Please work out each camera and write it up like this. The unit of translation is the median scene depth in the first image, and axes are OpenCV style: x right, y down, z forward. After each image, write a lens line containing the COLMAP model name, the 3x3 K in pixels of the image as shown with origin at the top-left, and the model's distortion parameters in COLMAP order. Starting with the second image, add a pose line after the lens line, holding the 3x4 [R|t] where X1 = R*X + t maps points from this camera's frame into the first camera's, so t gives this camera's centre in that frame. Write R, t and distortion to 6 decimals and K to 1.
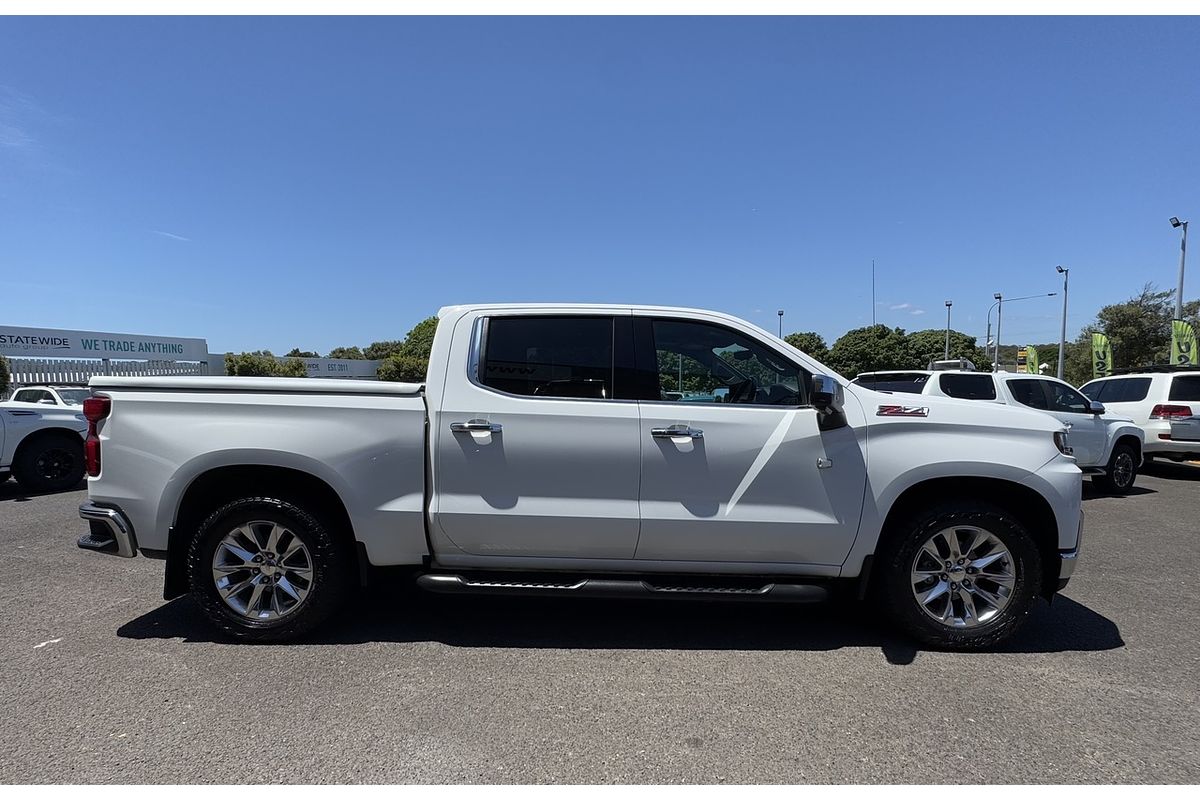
lens RADIAL K [[604.3, 0, 599.6], [0, 604.3, 418.2], [0, 0, 1]] dist [0.000707, 0.001071]
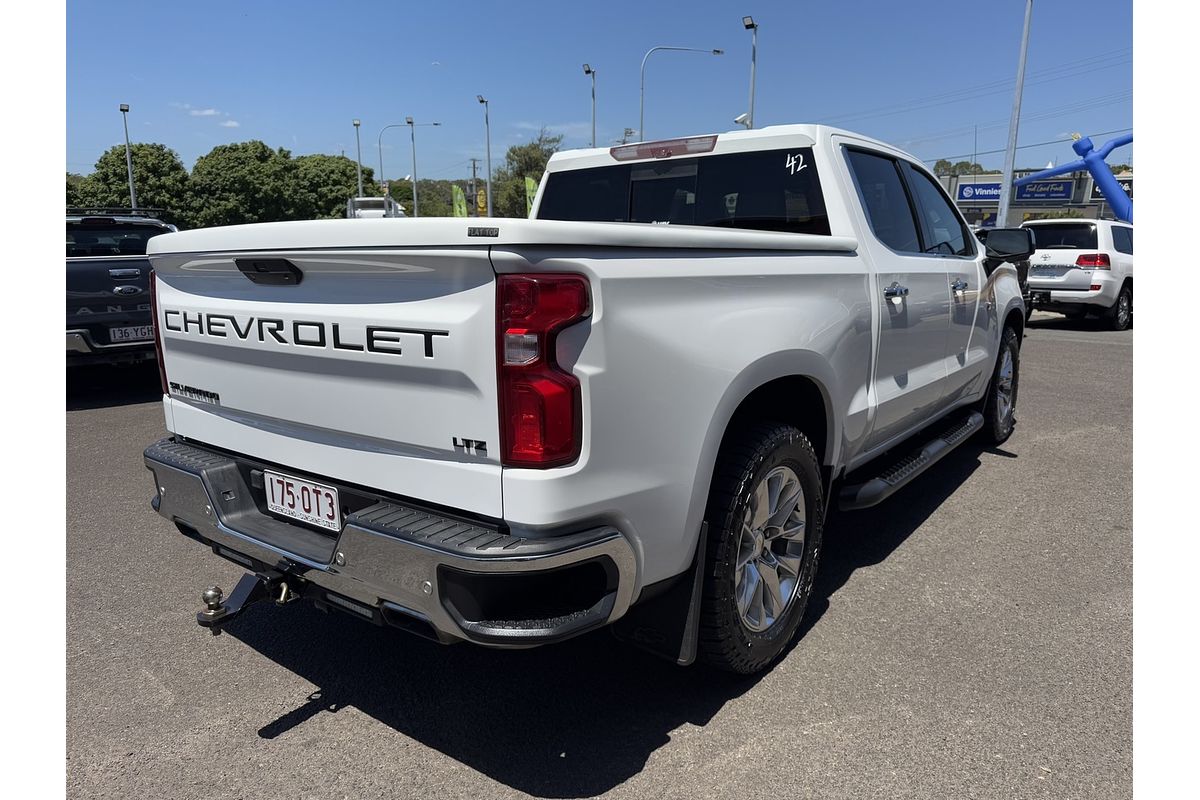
lens RADIAL K [[804.5, 0, 610.8], [0, 804.5, 412.4], [0, 0, 1]] dist [0.050057, -0.029152]
pose [[0.577178, -0.176749, 0.797261, -0.132107], [0.038594, 0.981109, 0.189567, -0.004689], [-0.815706, -0.078644, 0.573096, 0.069033]]
